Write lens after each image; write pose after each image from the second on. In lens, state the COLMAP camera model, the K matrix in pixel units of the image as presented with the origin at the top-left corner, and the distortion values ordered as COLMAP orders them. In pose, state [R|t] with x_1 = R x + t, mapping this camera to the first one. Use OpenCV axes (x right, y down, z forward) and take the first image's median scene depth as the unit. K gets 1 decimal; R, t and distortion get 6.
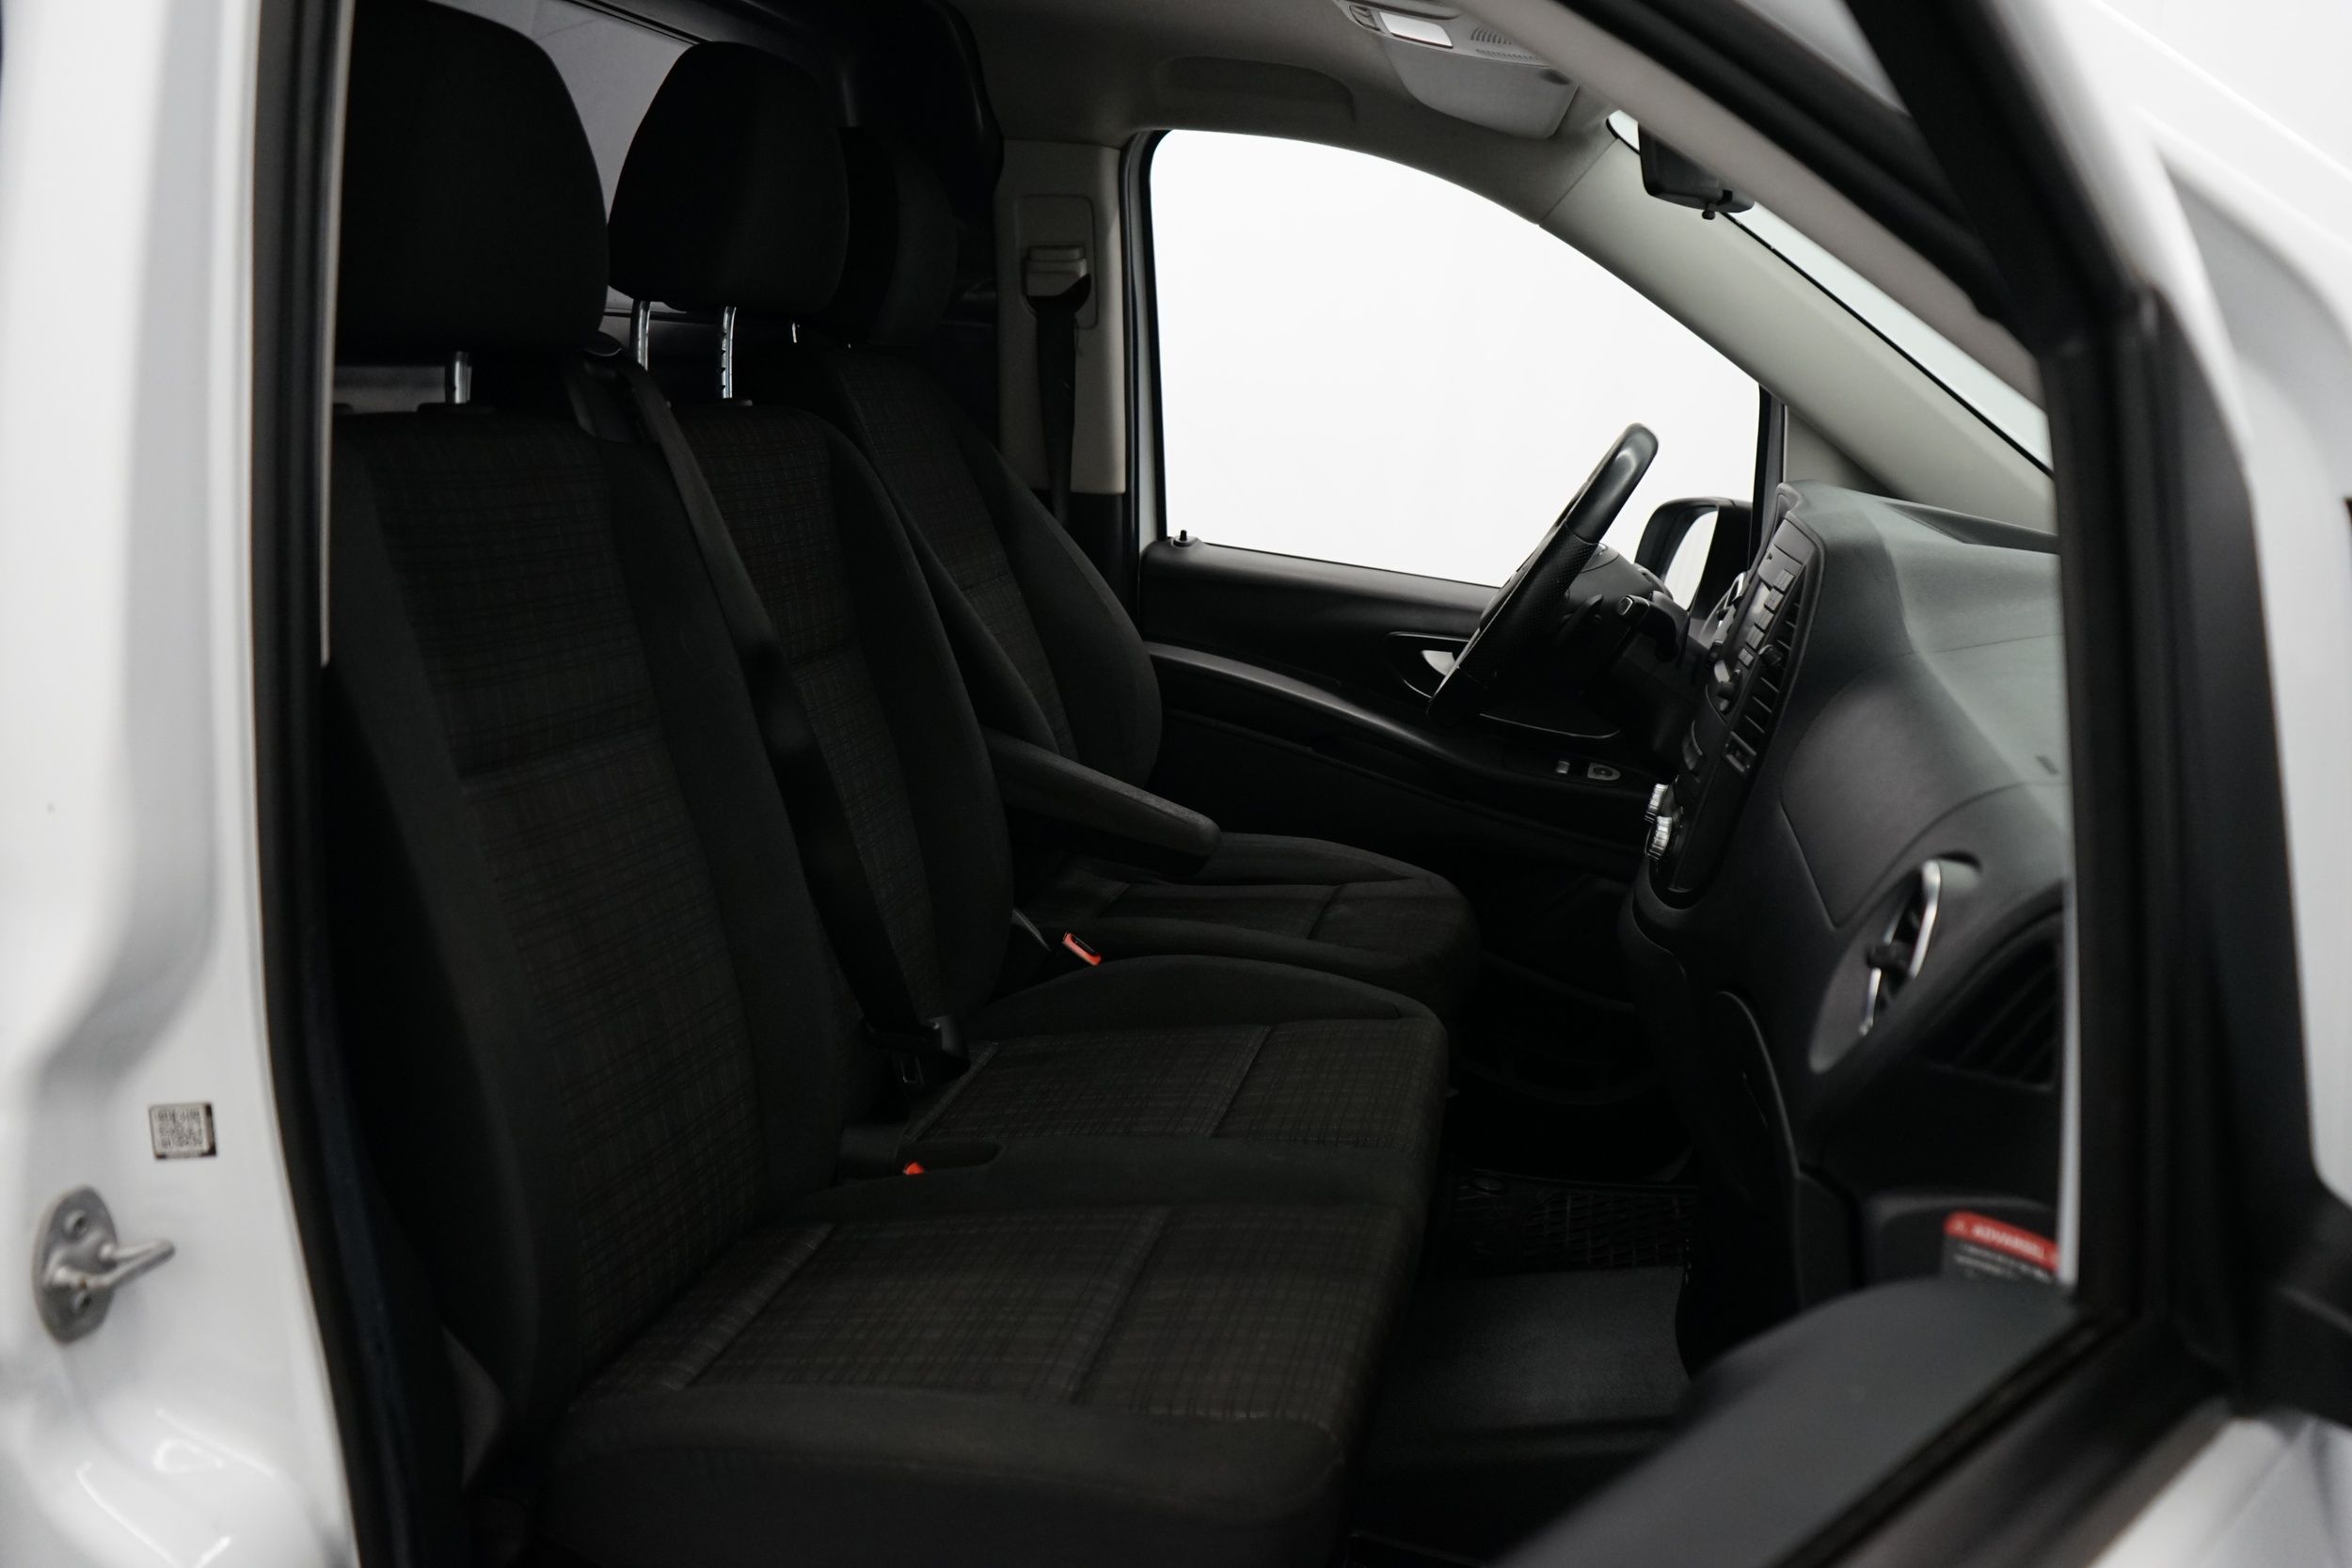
lens RADIAL K [[1865.6, 0, 1165.4], [0, 1865.6, 781.1], [0, 0, 1]] dist [-0.009741, 0.009674]
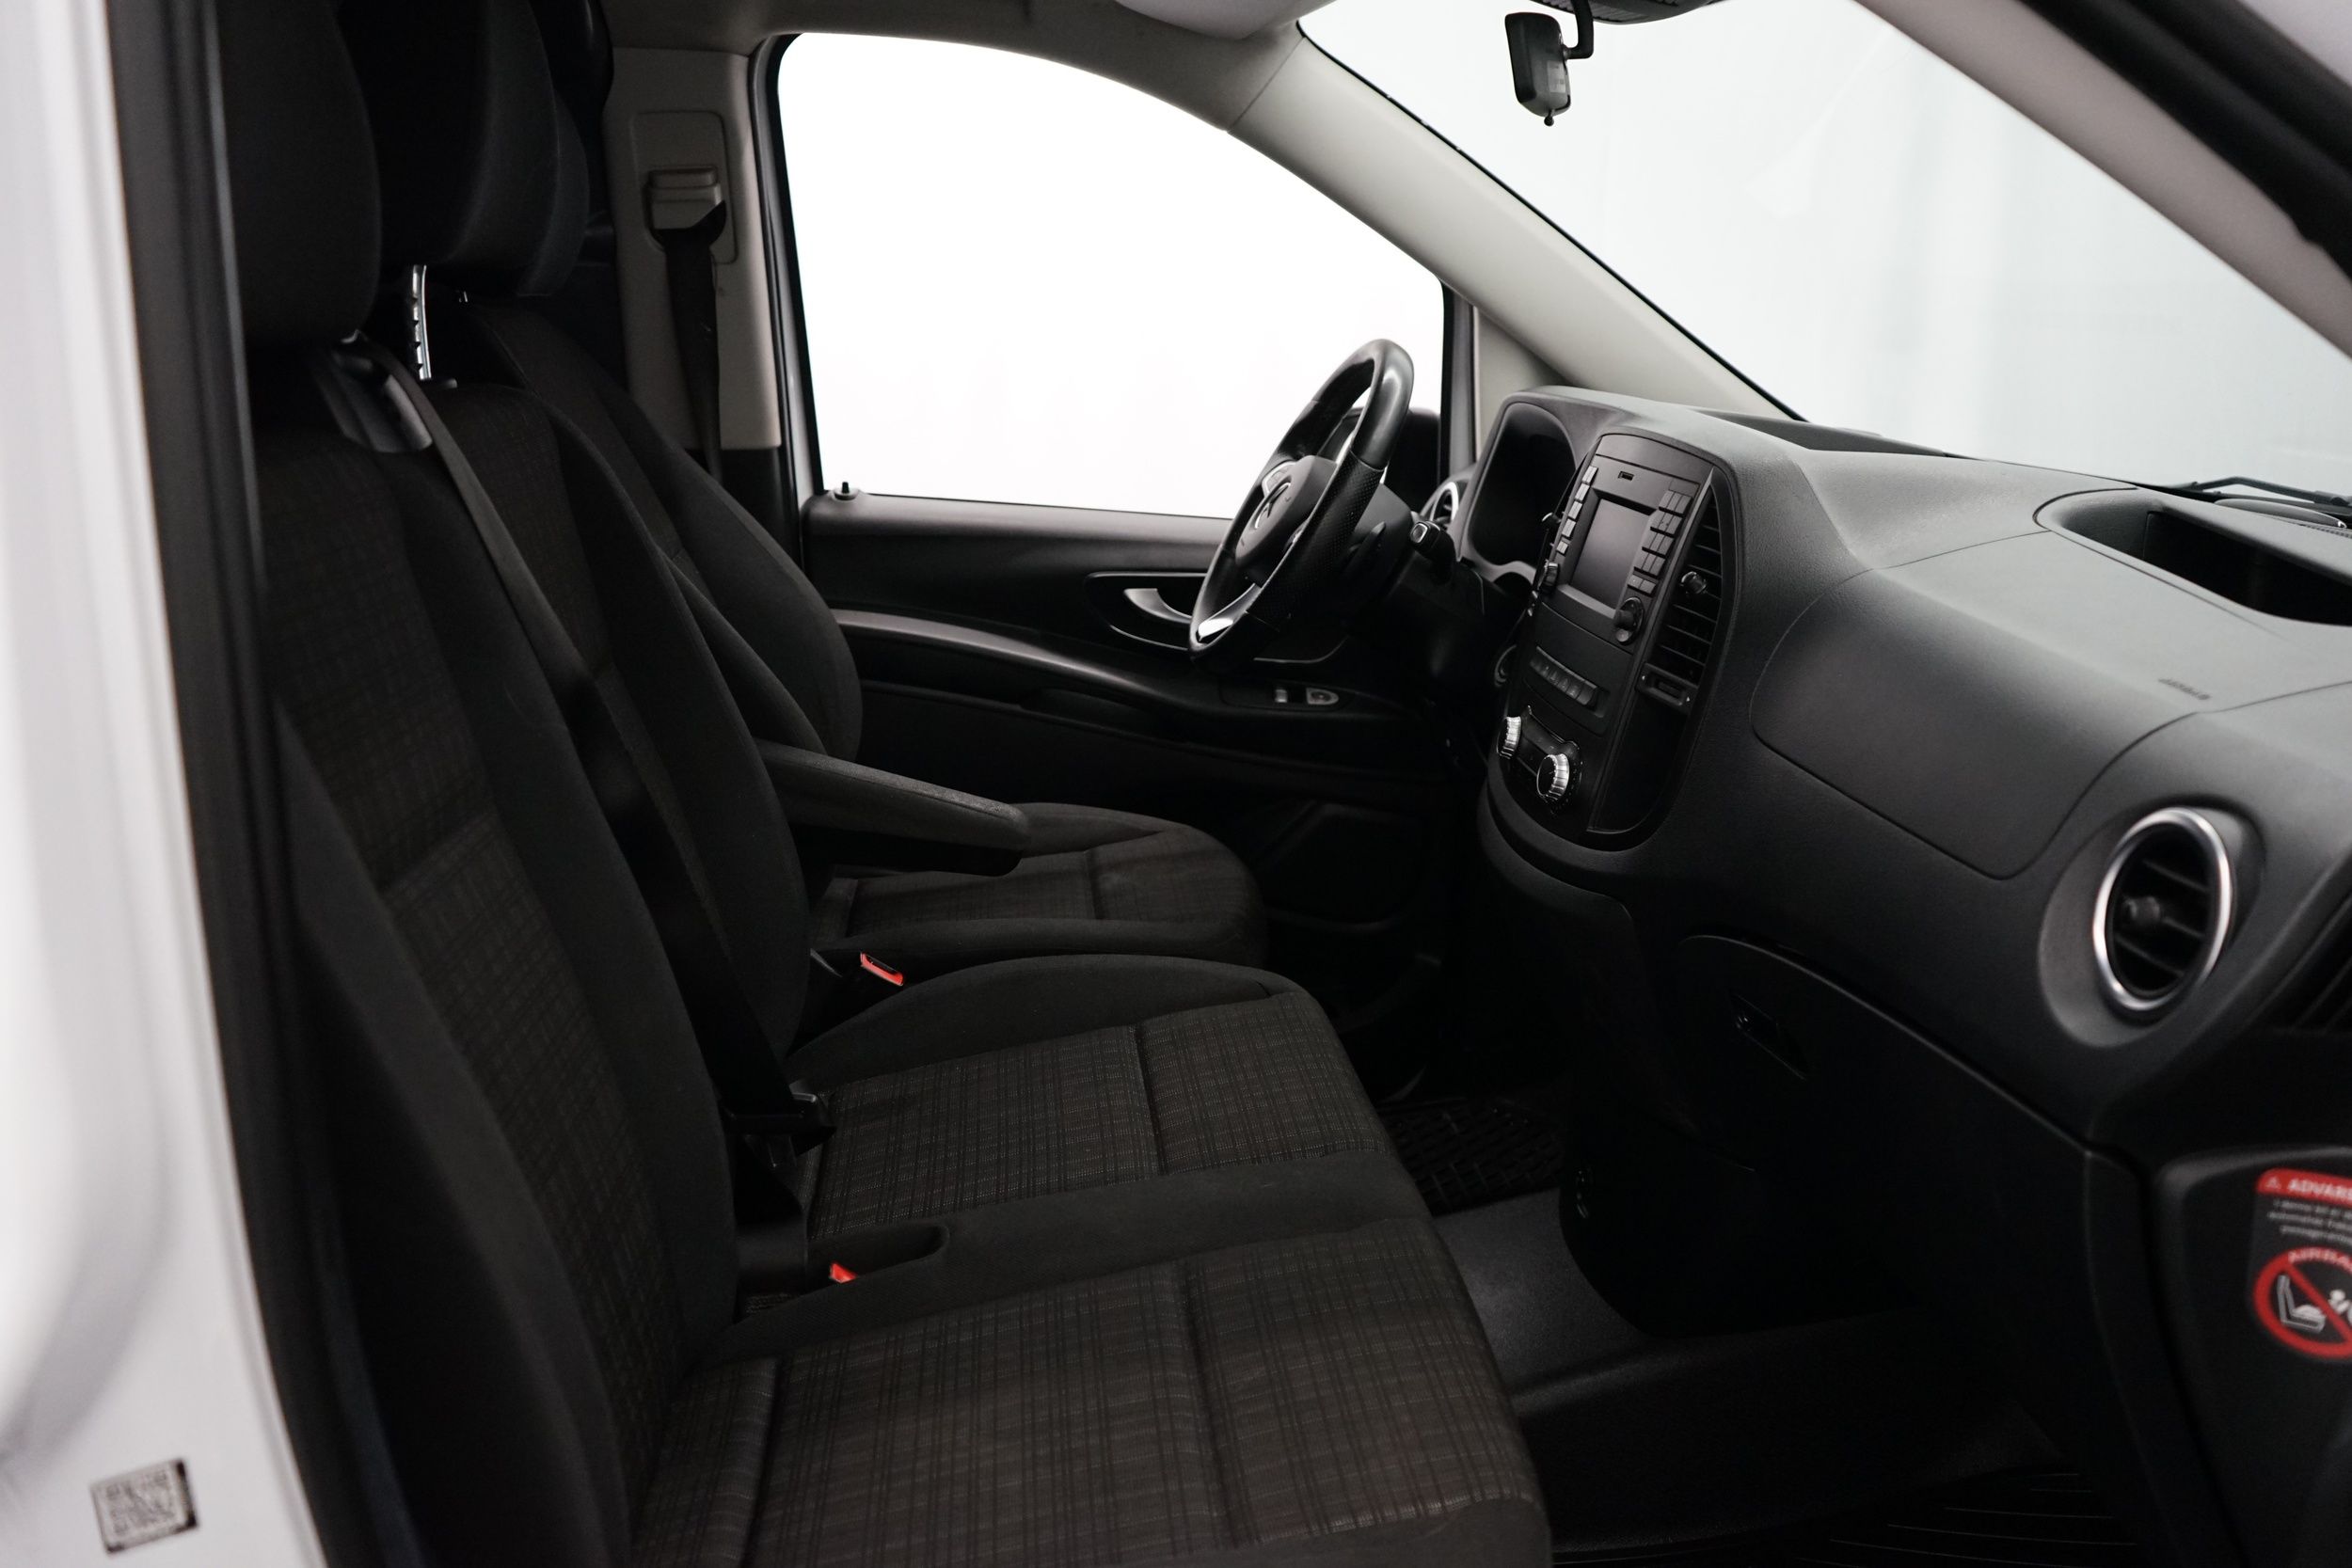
lens RADIAL K [[1865.6, 0, 1165.4], [0, 1865.6, 781.1], [0, 0, 1]] dist [-0.009741, 0.009674]
pose [[0.947630, -0.127991, 0.292600, -0.147316], [0.113241, 0.991314, 0.066880, -0.038708], [-0.298619, -0.030243, 0.953893, 0.097837]]
